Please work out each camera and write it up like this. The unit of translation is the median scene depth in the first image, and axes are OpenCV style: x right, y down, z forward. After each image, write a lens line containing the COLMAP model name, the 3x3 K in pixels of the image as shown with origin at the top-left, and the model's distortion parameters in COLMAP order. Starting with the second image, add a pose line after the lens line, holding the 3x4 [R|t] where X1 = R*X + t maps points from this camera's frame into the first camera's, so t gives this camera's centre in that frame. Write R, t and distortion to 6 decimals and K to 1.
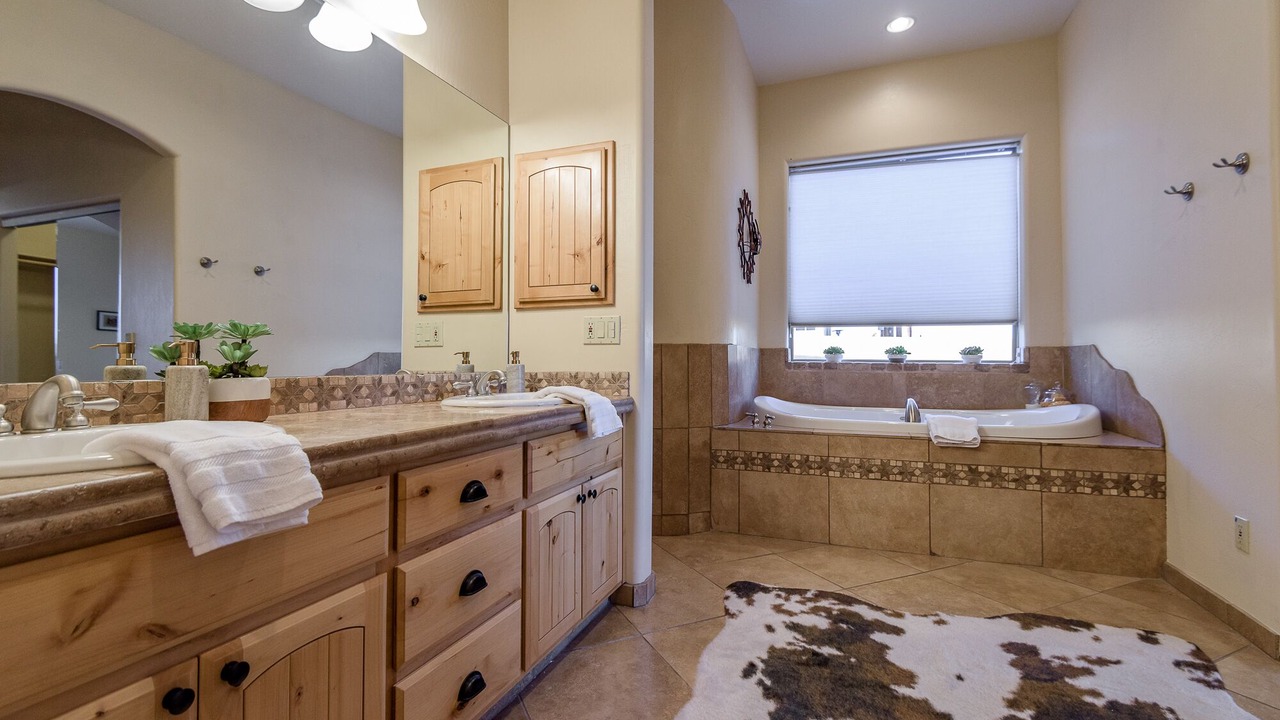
lens RADIAL K [[575.4, 0, 633.6], [0, 575.4, 355.5], [0, 0, 1]] dist [0.004153, -0.001075]
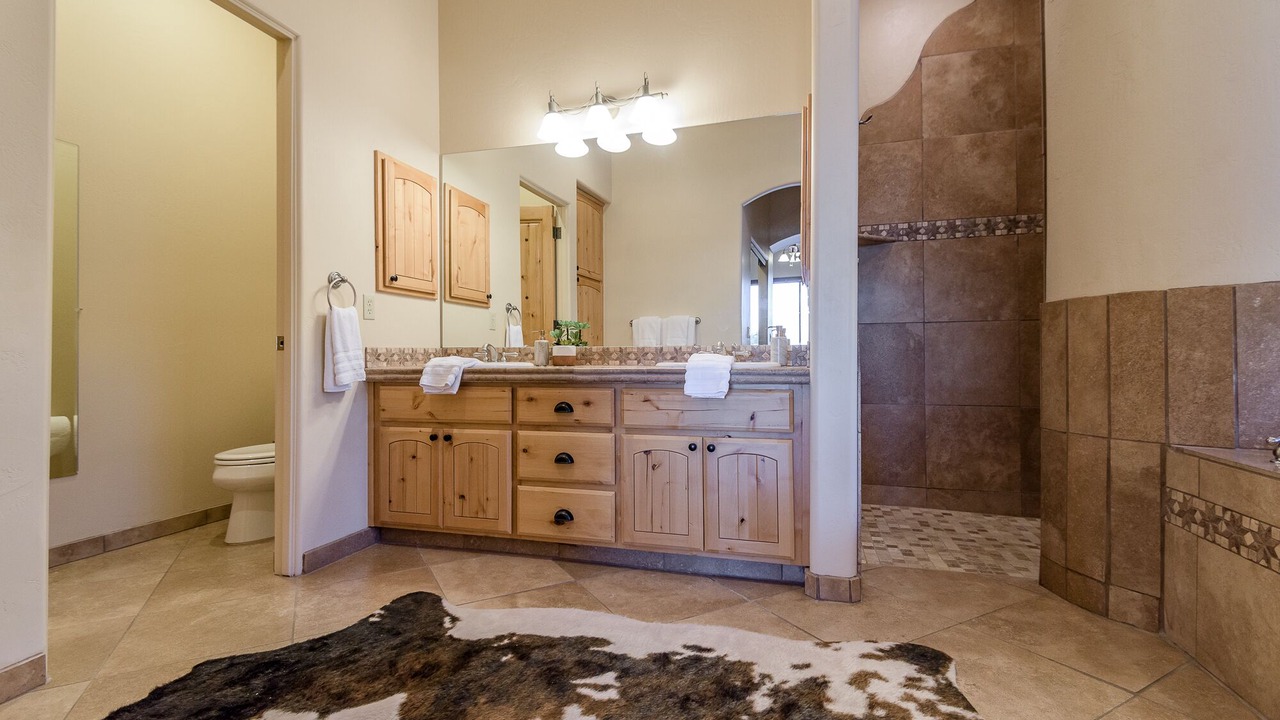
lens RADIAL K [[575.4, 0, 634.8], [0, 575.4, 359.0], [0, 0, 1]] dist [0.004153, -0.001075]
pose [[0.071833, 0.003127, -0.997412, 1.050450], [0.013804, 0.999896, 0.004129, 0.057951], [0.997321, -0.014065, 0.071782, 0.769198]]
